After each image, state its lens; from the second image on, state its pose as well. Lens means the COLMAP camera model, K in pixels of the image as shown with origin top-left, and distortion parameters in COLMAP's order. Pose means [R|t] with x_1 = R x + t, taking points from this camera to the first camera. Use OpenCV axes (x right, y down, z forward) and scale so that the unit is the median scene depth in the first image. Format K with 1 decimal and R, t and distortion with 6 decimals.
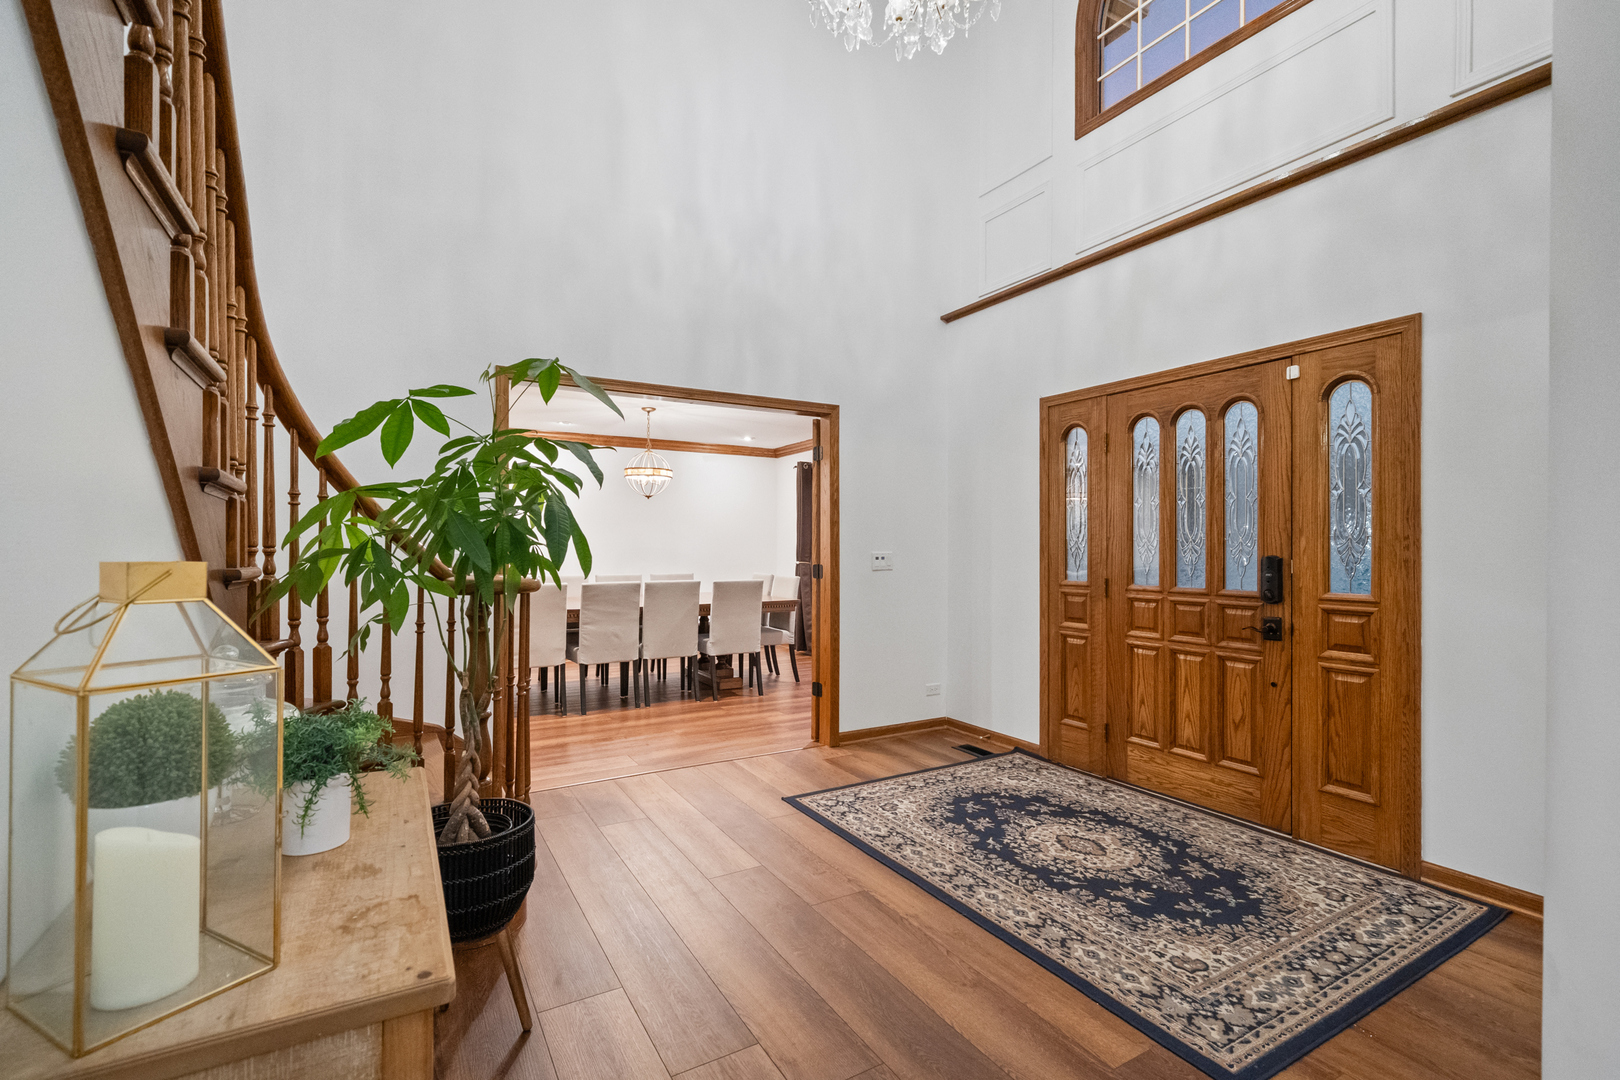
lens RADIAL K [[726.2, 0, 809.5], [0, 726.2, 542.9], [0, 0, 1]] dist [-0.000727, -0.000054]
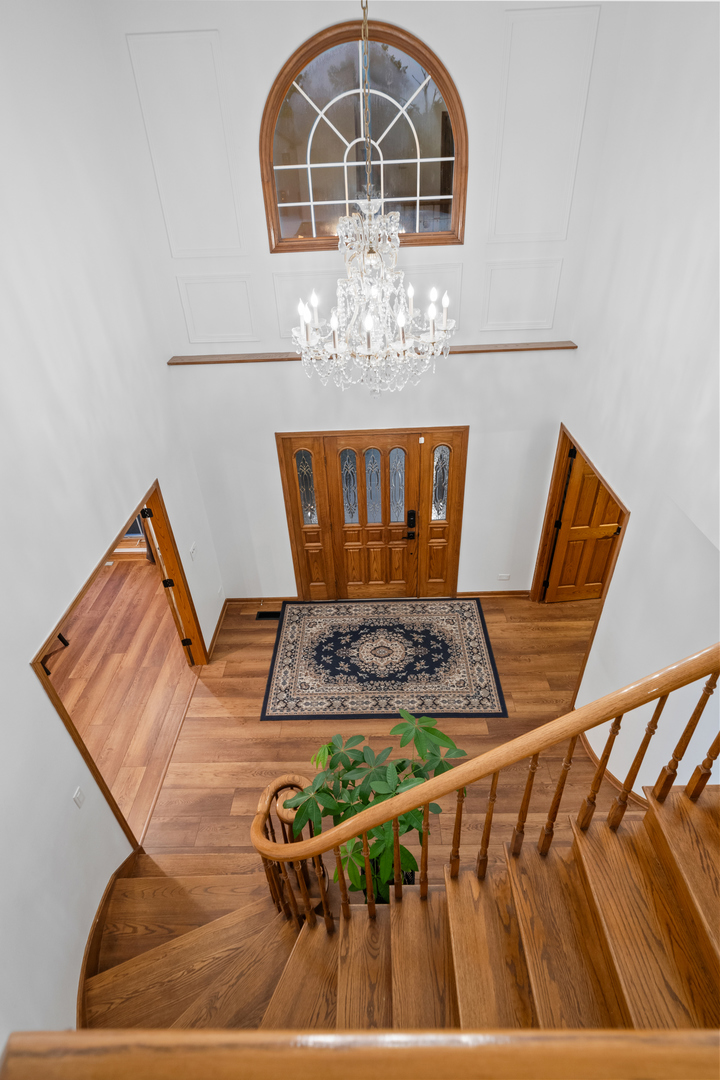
lens RADIAL K [[540.8, 0, 360.4], [0, 540.8, 537.0], [0, 0, 1]] dist [-0.003405, -0.000111]
pose [[0.513080, -0.507468, 0.692261, -0.686793], [0.042951, 0.820679, 0.569773, -0.887964], [-0.857265, -0.262606, 0.442870, 0.324873]]
